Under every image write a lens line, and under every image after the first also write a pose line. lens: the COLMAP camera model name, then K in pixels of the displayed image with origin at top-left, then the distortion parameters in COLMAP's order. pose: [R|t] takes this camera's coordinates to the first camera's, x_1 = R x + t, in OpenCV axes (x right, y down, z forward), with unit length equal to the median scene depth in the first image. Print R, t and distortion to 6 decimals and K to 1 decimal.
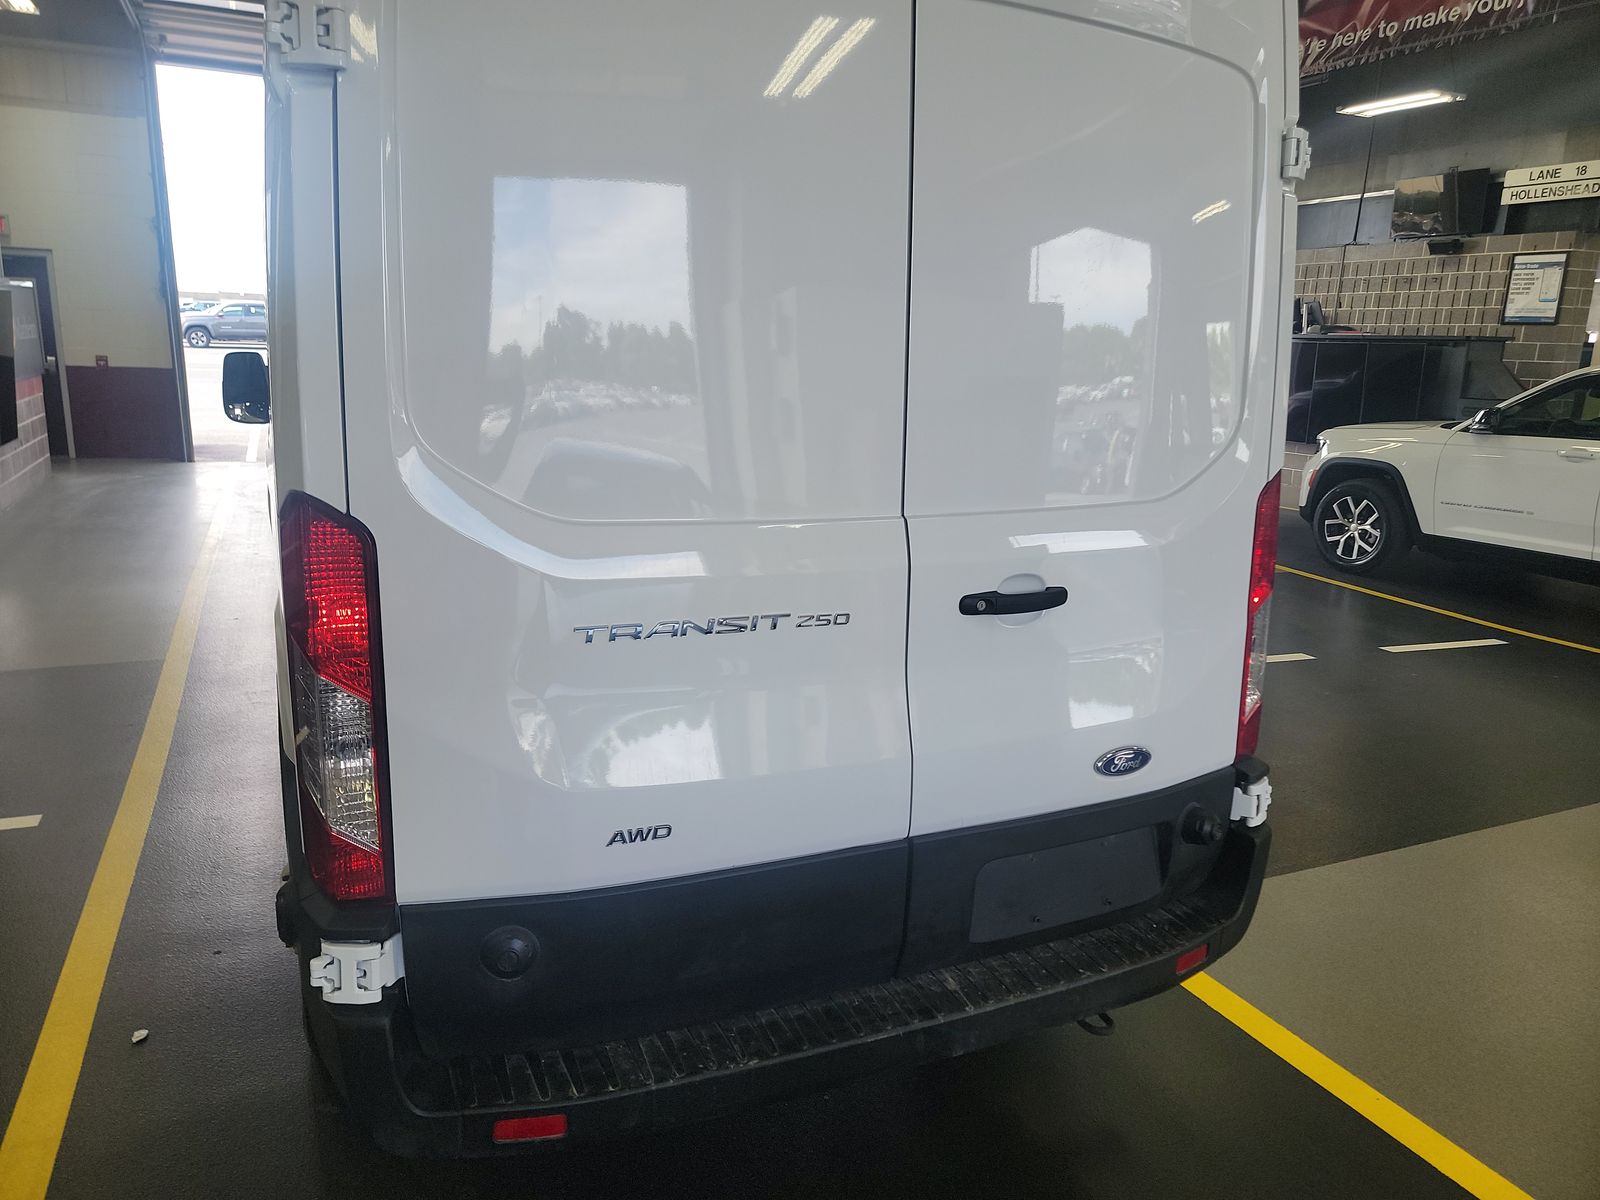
lens RADIAL K [[1132.5, 0, 814.4], [0, 1132.5, 596.9], [0, 0, 1]] dist [0.075636, -0.069525]
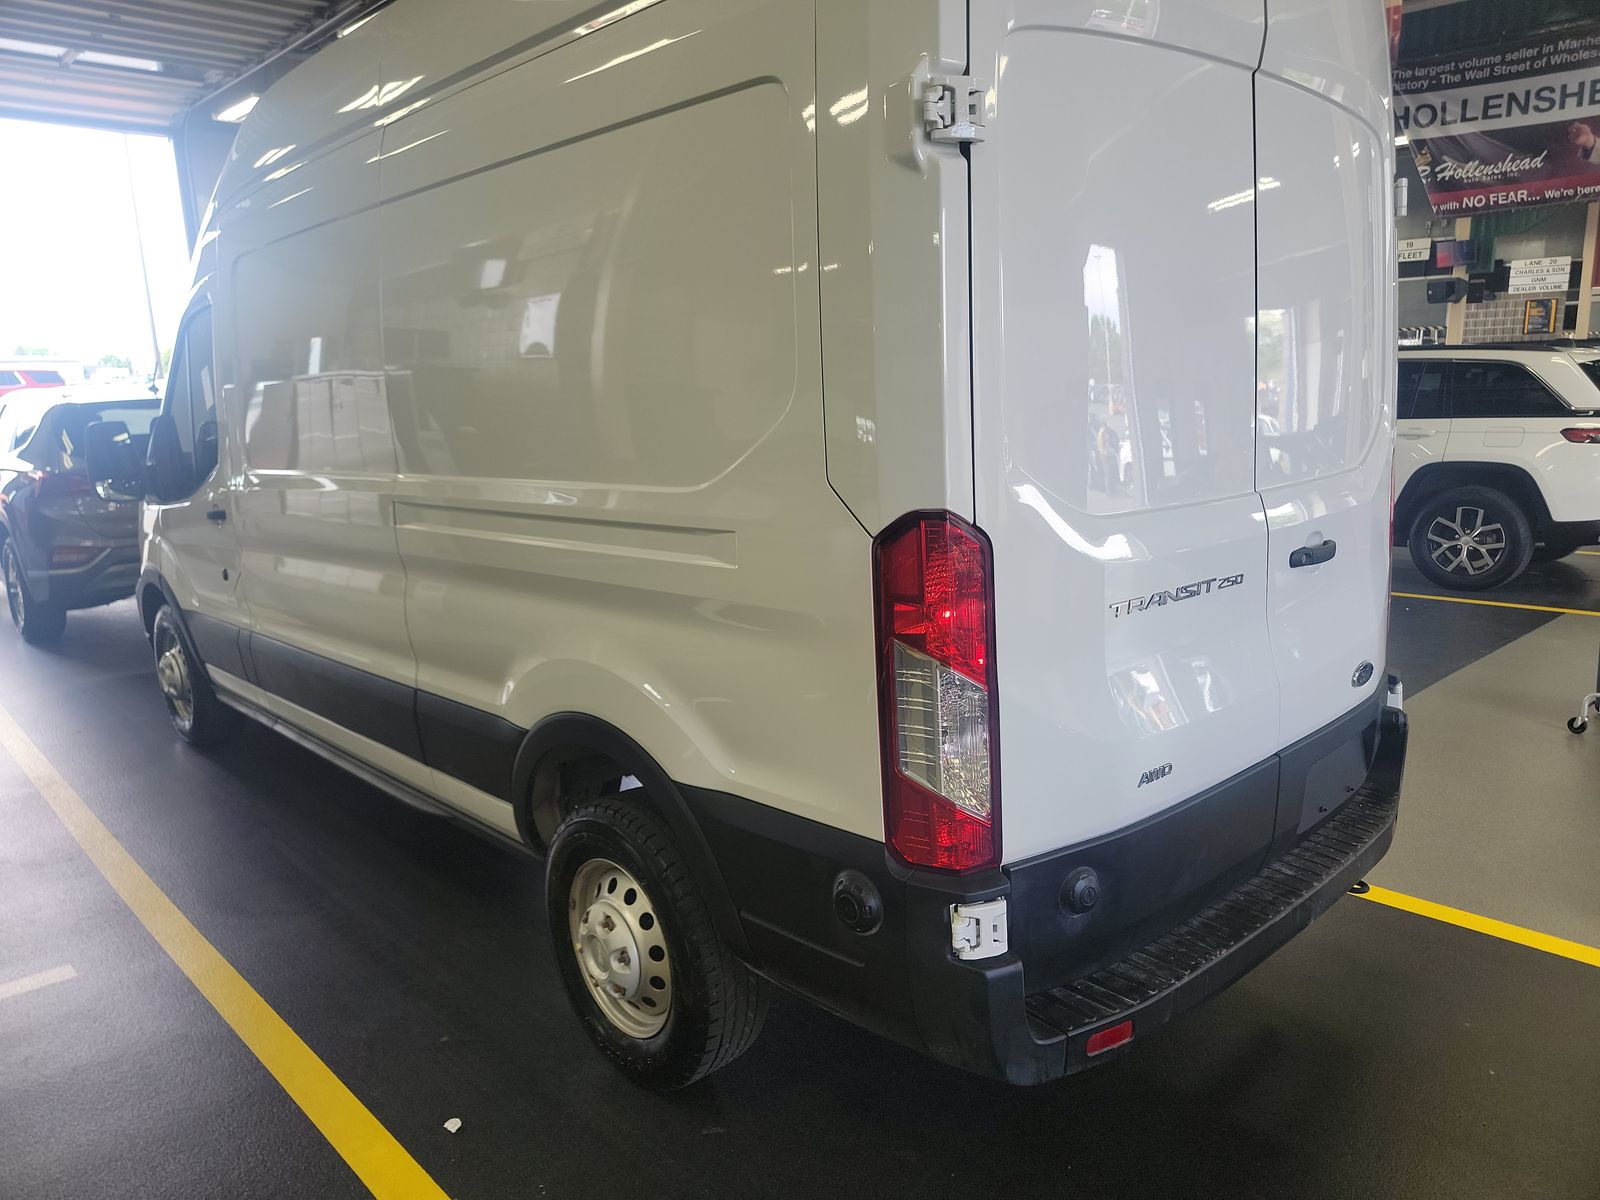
lens RADIAL K [[1132.5, 0, 814.4], [0, 1132.5, 596.9], [0, 0, 1]] dist [0.075636, -0.069525]
pose [[0.939157, -0.115931, 0.323332, -0.786546], [0.123310, 0.992365, -0.002356, -0.014642], [-0.320591, 0.042083, 0.946283, -0.020400]]
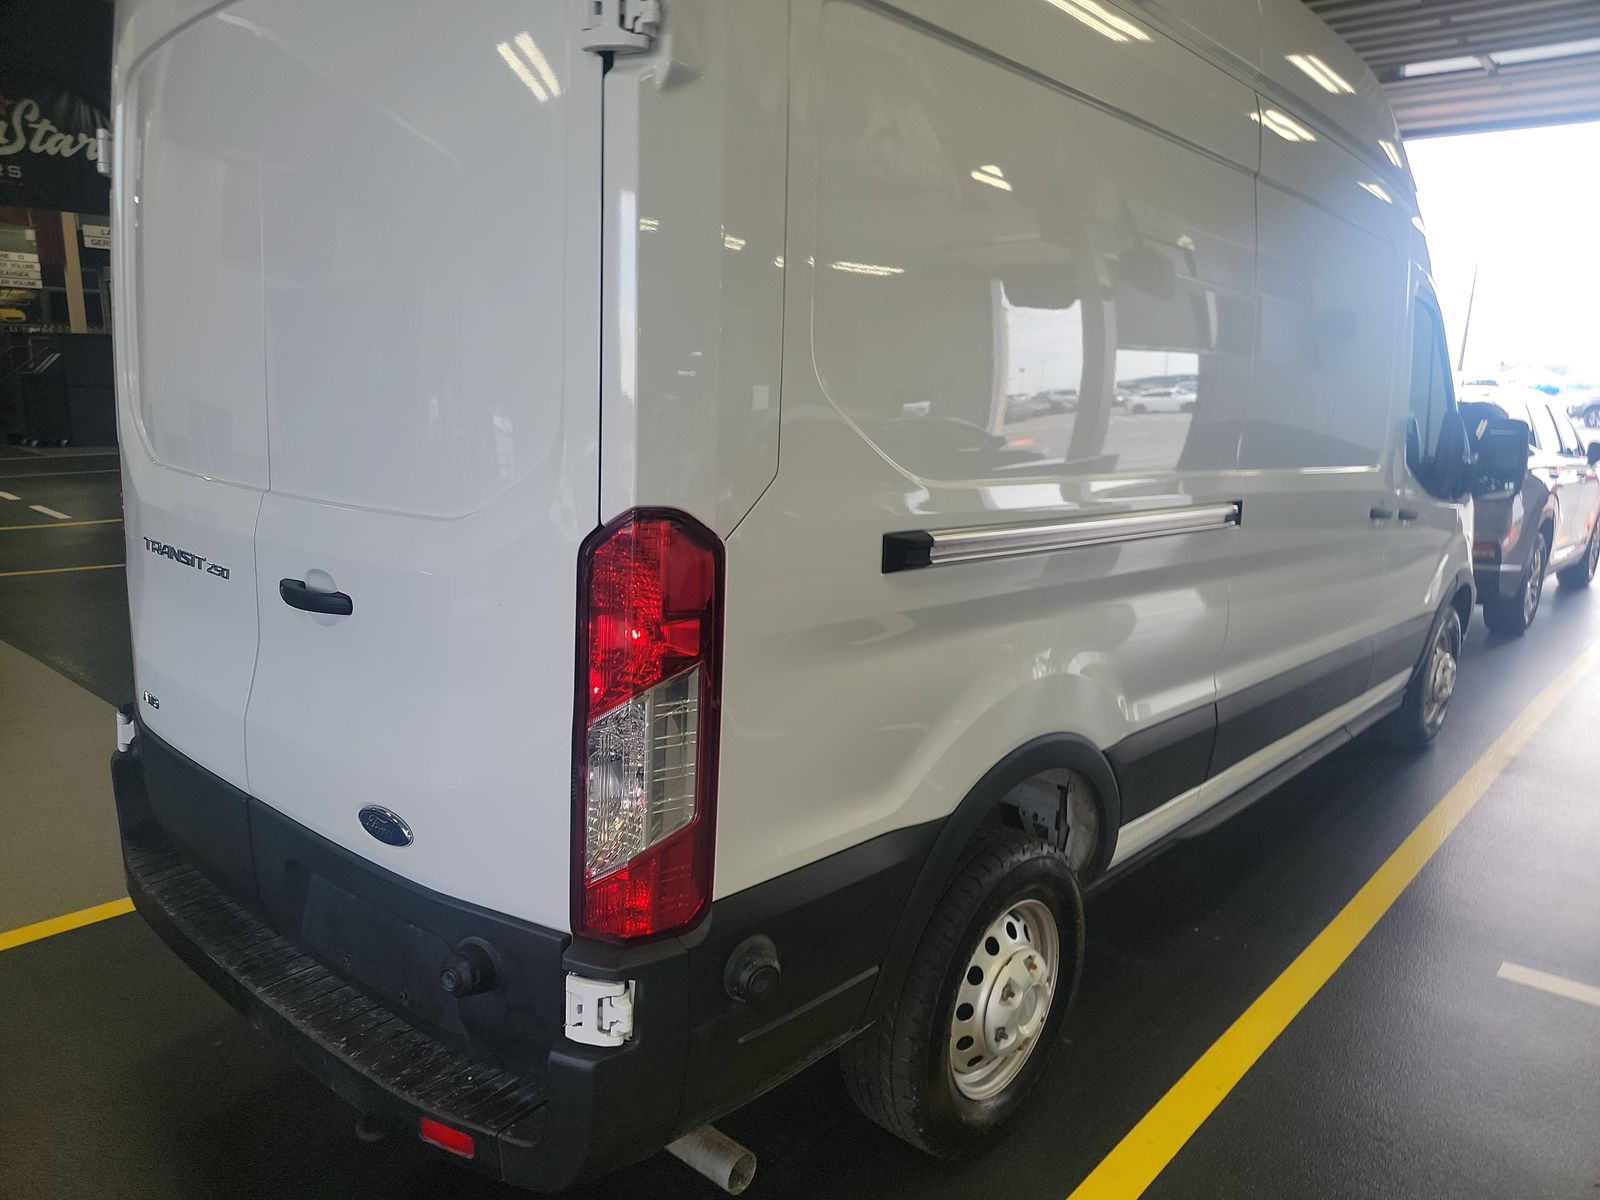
lens RADIAL K [[1132.5, 0, 814.4], [0, 1132.5, 596.9], [0, 0, 1]] dist [0.075636, -0.069525]
pose [[0.402468, 0.157577, -0.901770, 1.276021], [-0.220735, 0.972713, 0.071458, -0.166306], [0.888423, 0.170293, 0.426269, 1.009240]]
